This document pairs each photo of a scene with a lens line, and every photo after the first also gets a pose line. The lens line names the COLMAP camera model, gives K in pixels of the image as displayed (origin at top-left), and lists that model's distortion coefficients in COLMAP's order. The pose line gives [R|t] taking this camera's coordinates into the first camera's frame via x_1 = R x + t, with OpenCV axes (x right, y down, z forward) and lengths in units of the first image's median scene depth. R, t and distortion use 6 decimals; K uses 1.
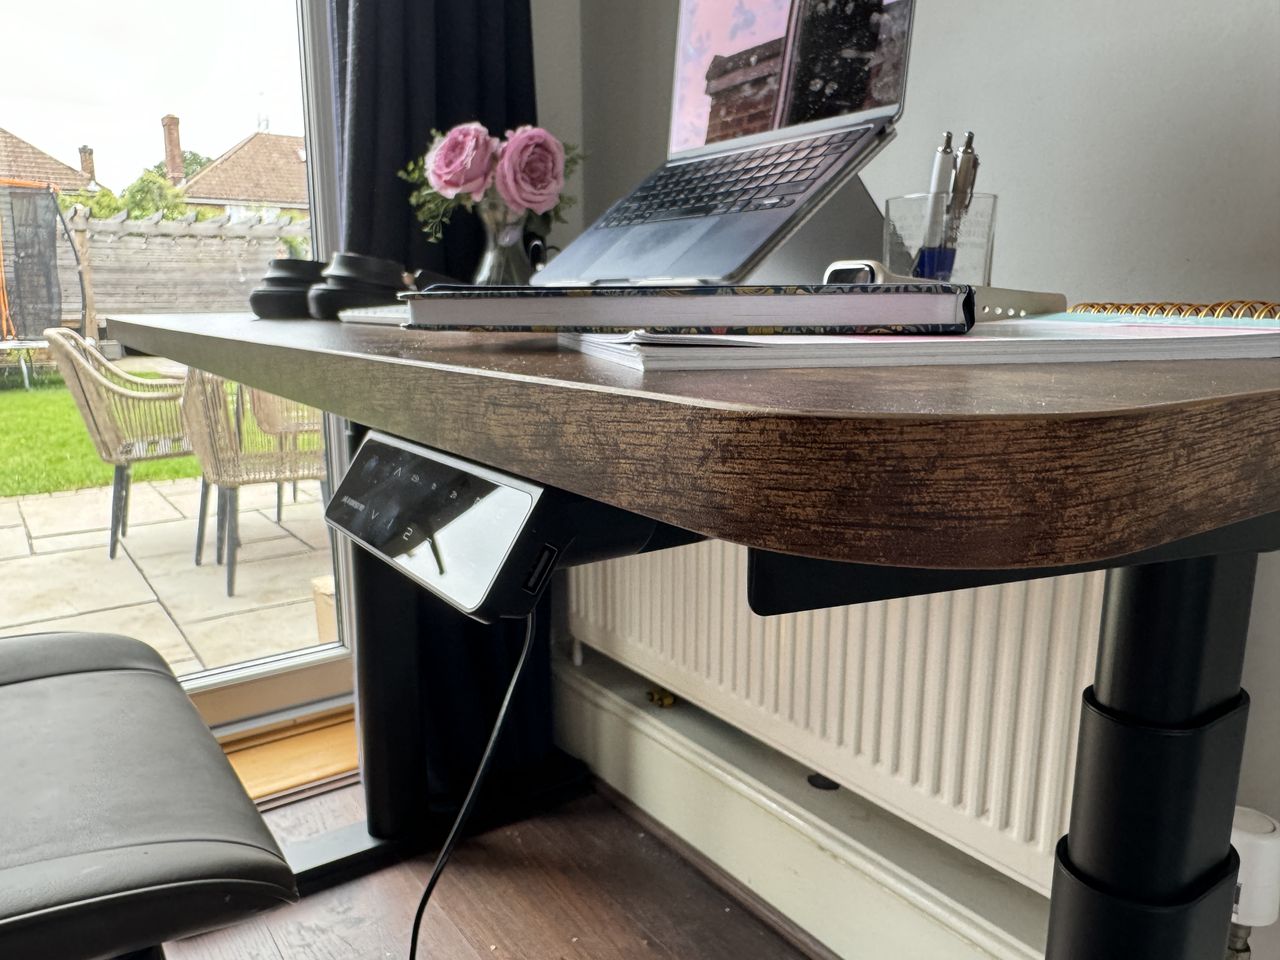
lens RADIAL K [[877.3, 0, 590.7], [0, 877.3, 448.3], [0, 0, 1]] dist [-0.007336, -0.005867]
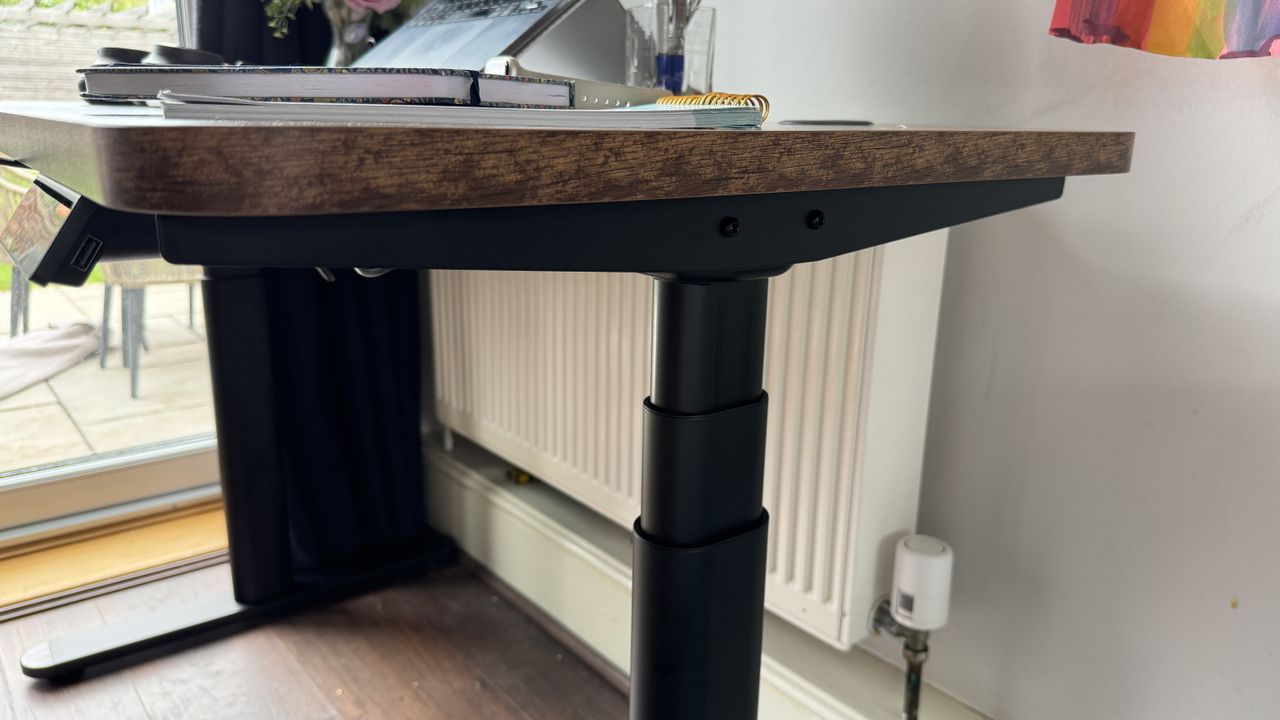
lens RADIAL K [[878.1, 0, 601.3], [0, 878.1, 325.2], [0, 0, 1]] dist [0.036067, -0.092479]
pose [[0.996612, 0.007550, 0.081903, 0.117744], [-0.013526, 0.997265, 0.072659, 0.024132], [-0.081131, -0.073520, 0.993988, -0.092533]]
